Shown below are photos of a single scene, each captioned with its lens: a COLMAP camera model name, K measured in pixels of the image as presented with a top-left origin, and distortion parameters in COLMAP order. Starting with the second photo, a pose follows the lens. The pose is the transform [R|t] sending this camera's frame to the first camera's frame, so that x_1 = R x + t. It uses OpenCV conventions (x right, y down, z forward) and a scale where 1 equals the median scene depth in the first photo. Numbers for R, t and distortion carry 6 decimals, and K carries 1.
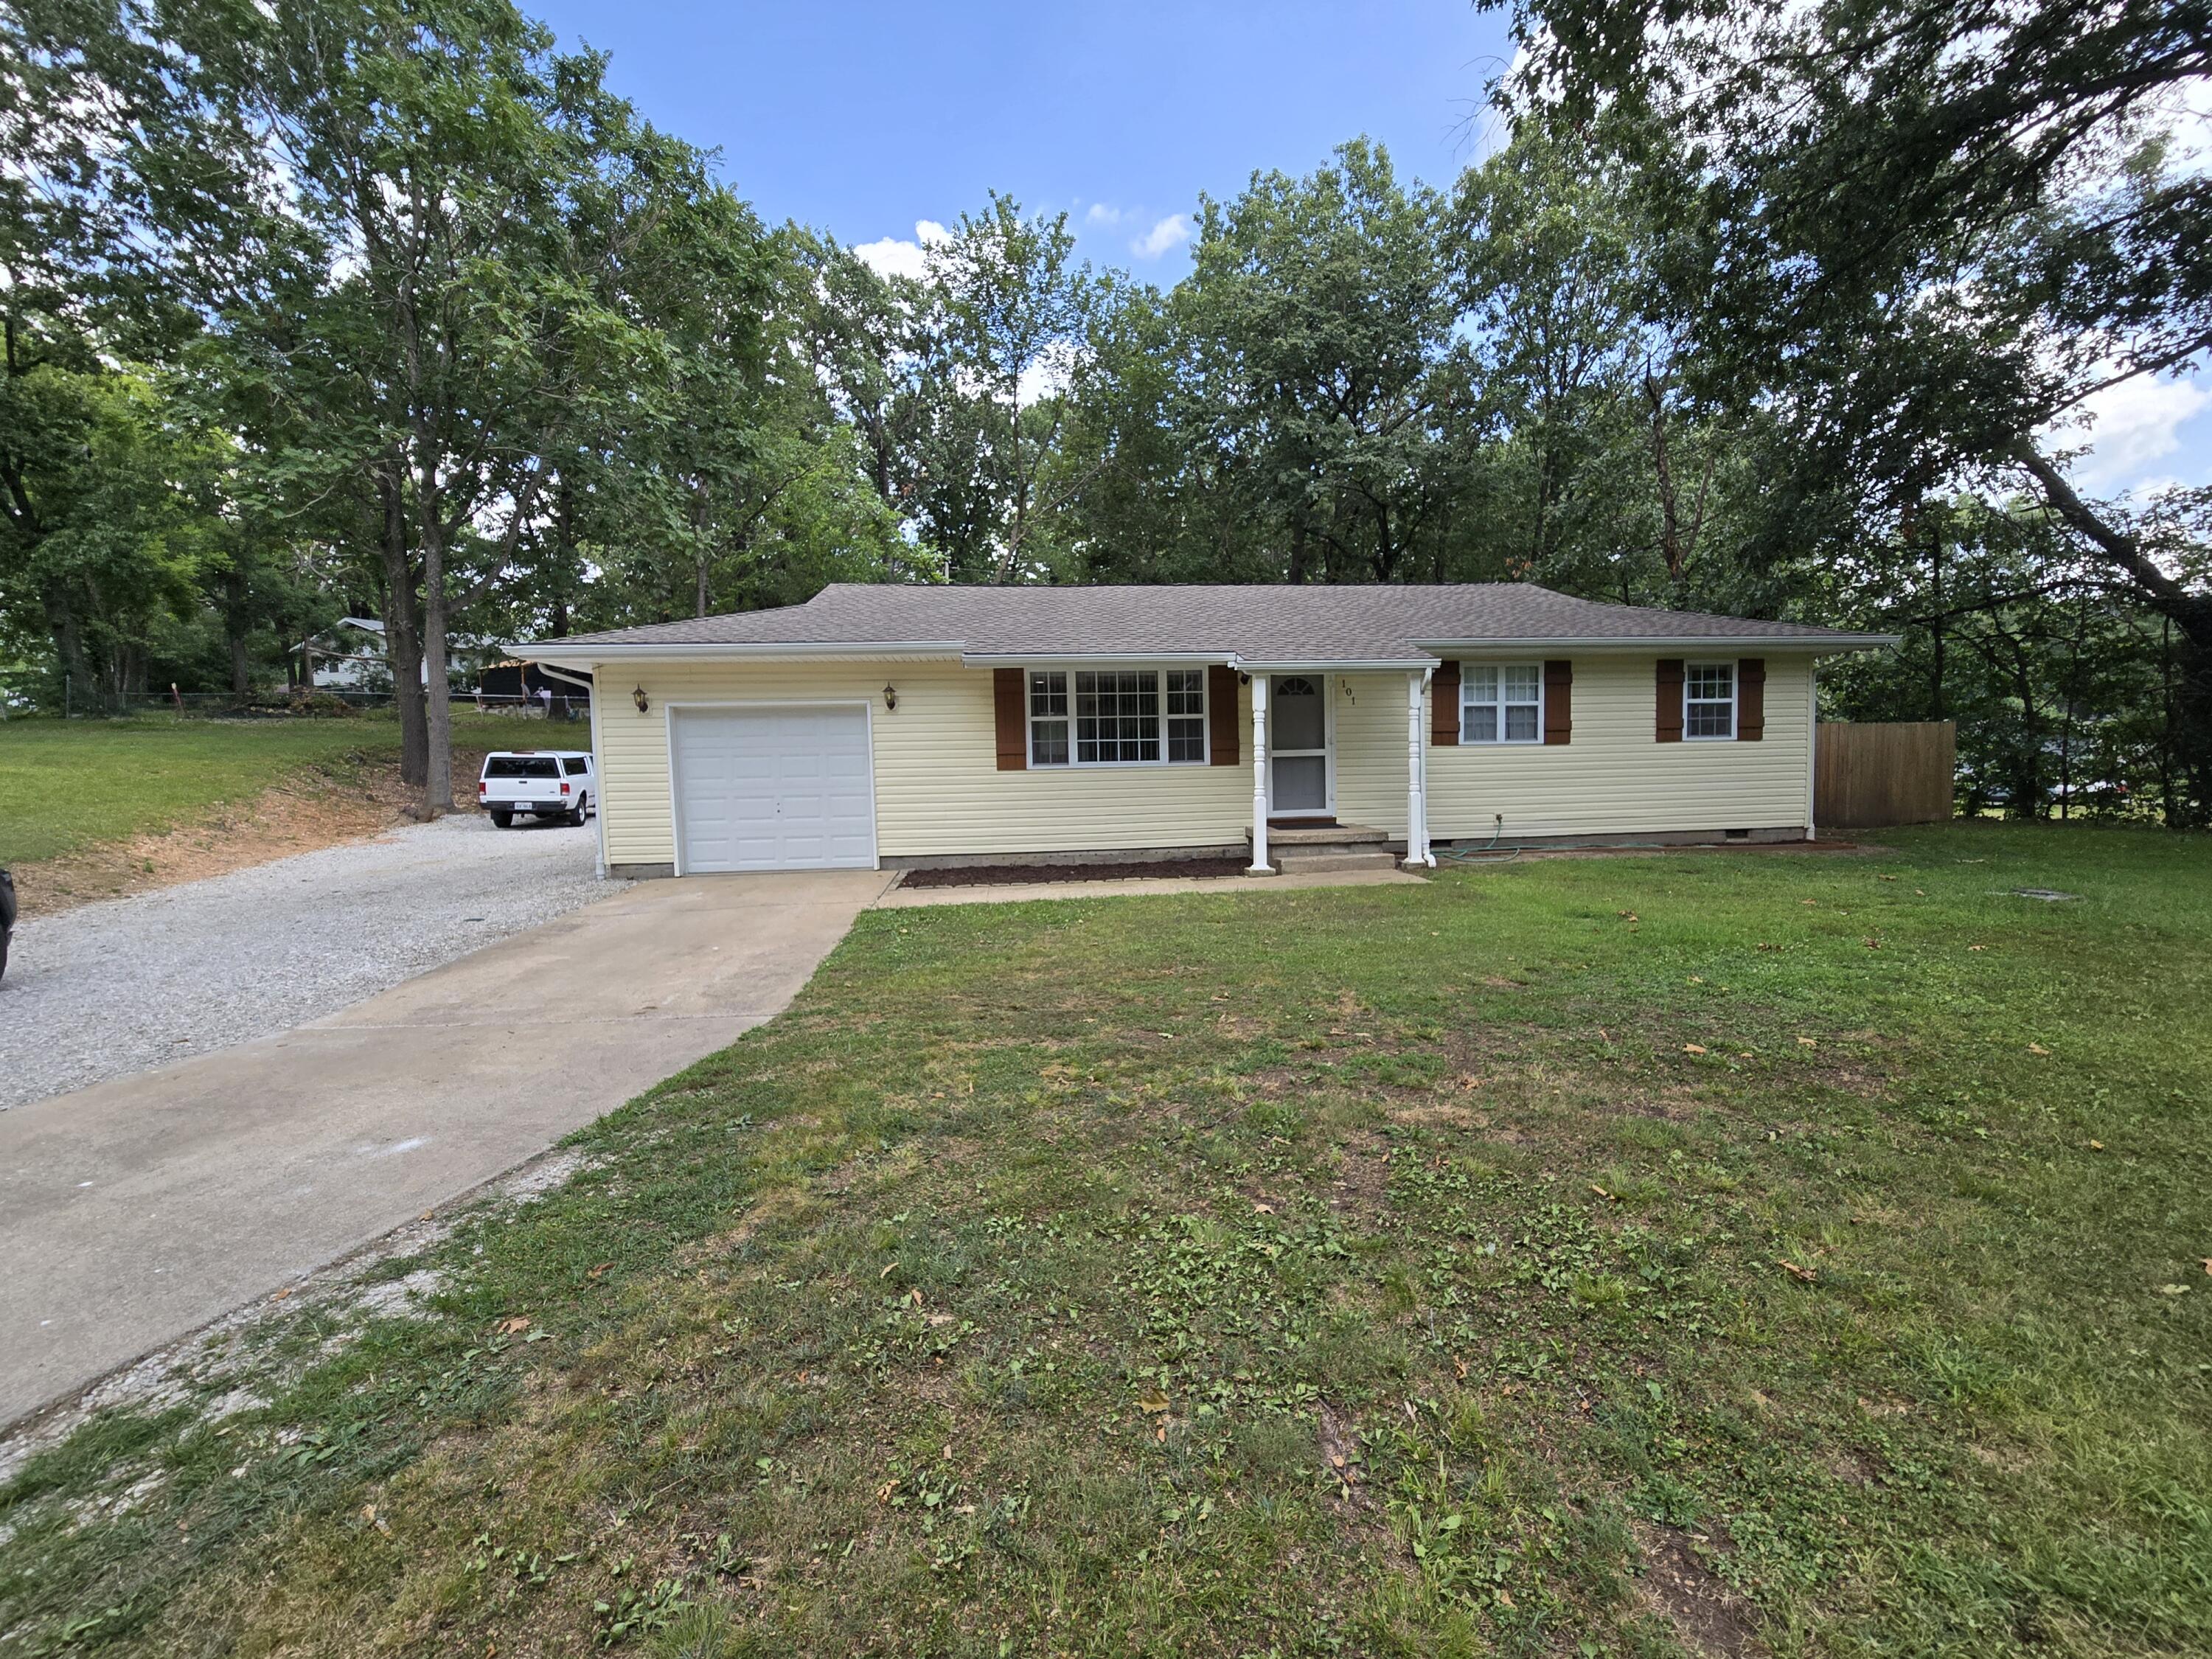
lens RADIAL K [[946.4, 0, 1109.9], [0, 946.4, 811.9], [0, 0, 1]] dist [-0.000560, 0.000409]
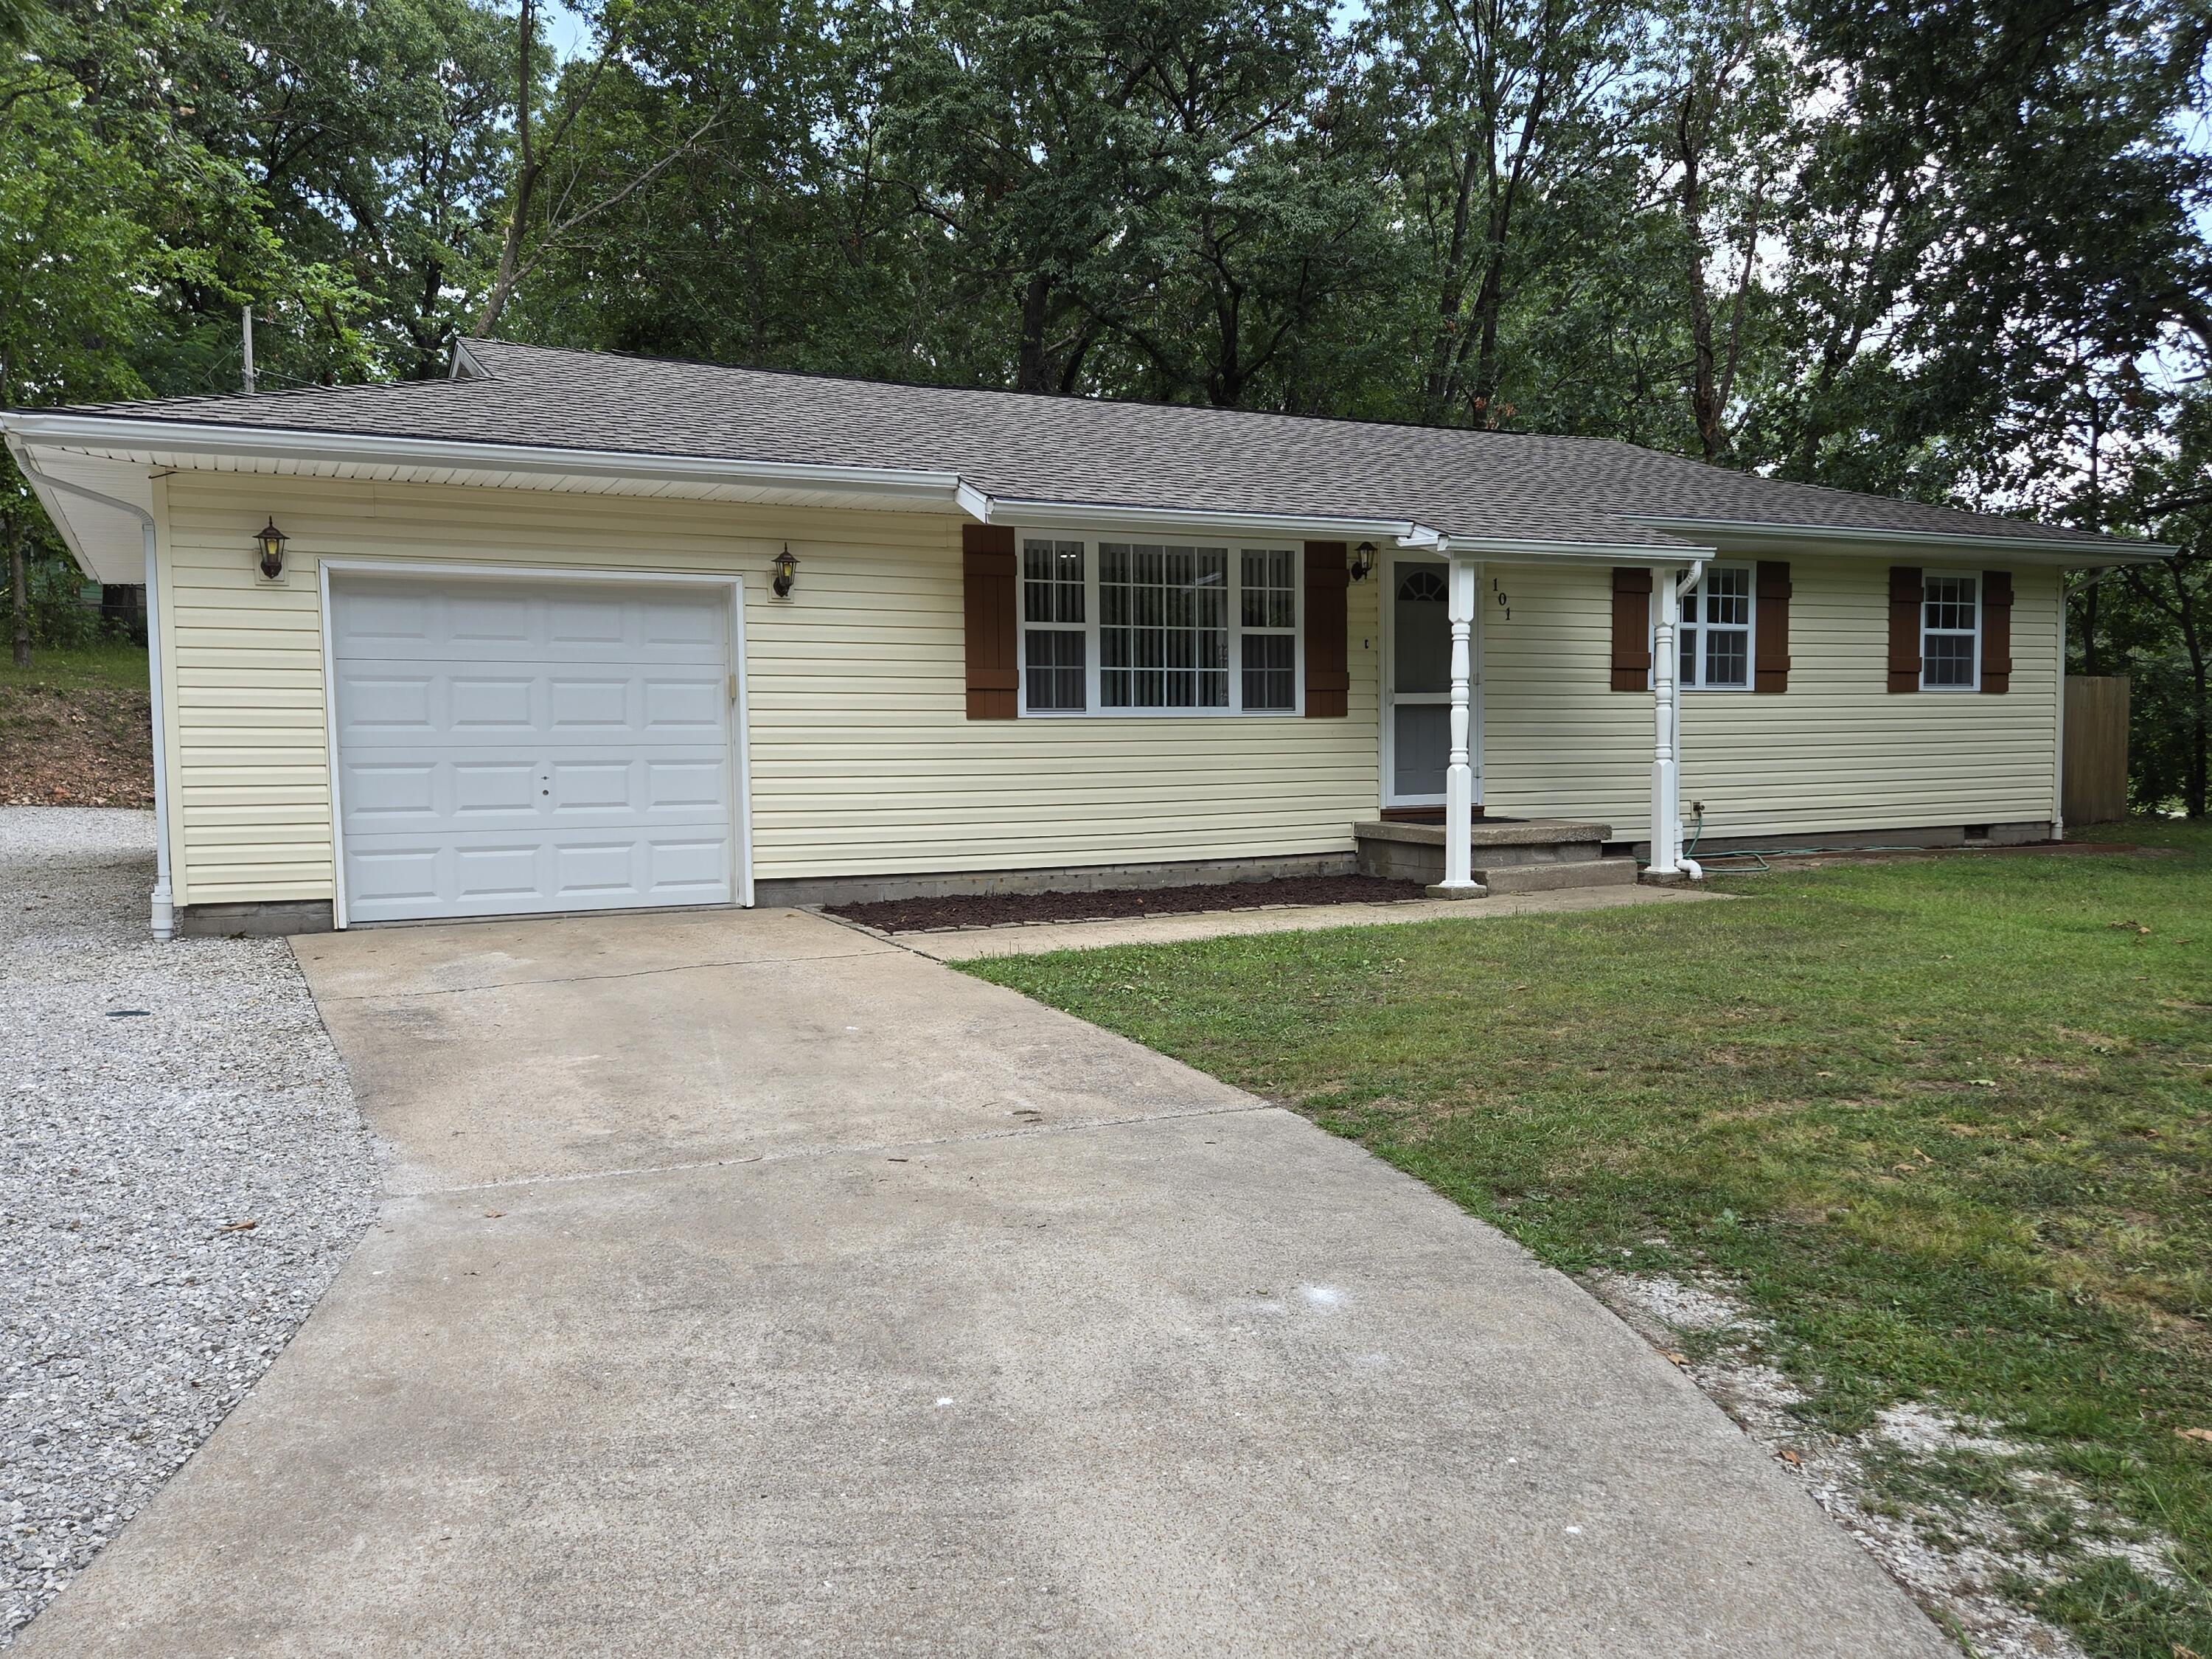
lens RADIAL K [[1782.6, 0, 1105.8], [0, 1782.6, 846.2], [0, 0, 1]] dist [0.067640, -0.059465]
pose [[0.937044, -0.009038, 0.349094, -0.399104], [0.008488, 0.999959, 0.003106, 0.026351], [-0.349108, 0.000053, 0.937082, 0.015919]]
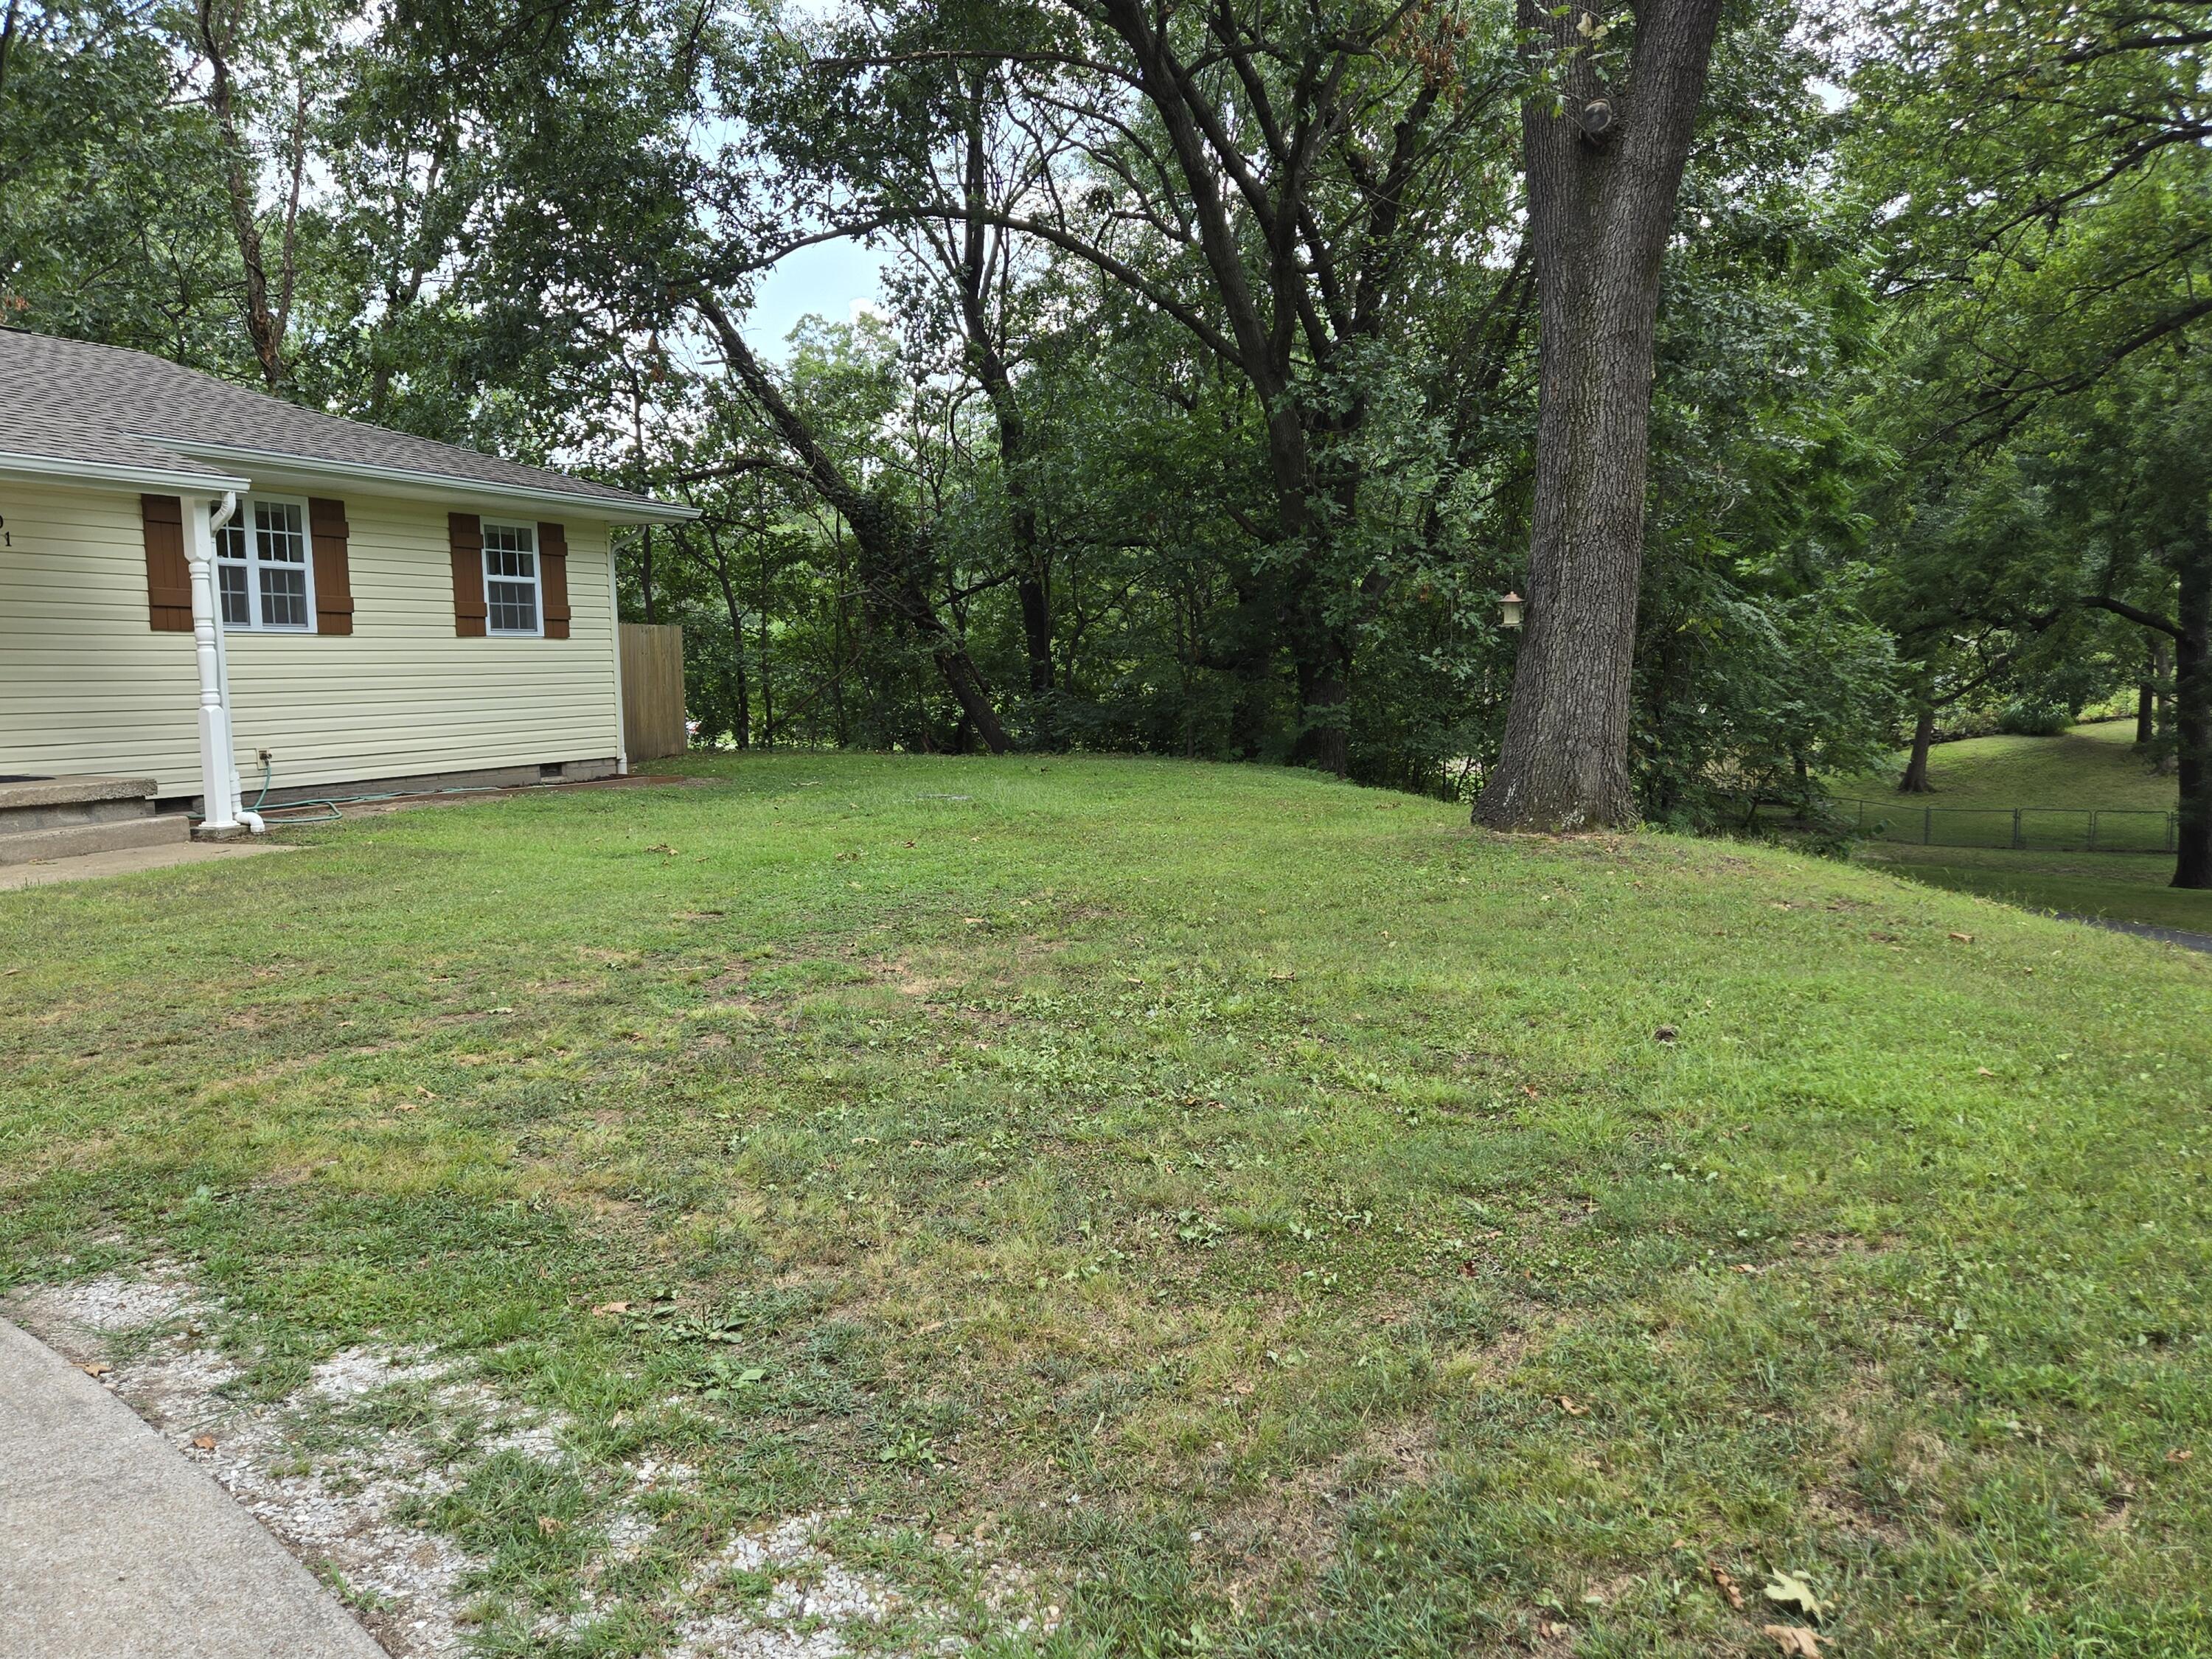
lens RADIAL K [[1782.6, 0, 1105.8], [0, 1782.6, 846.2], [0, 0, 1]] dist [0.067640, -0.059465]
pose [[0.466014, -0.076986, 0.881422, -0.368995], [0.054889, 0.996804, 0.058044, 0.027454], [-0.883073, 0.021331, 0.468750, -0.001118]]
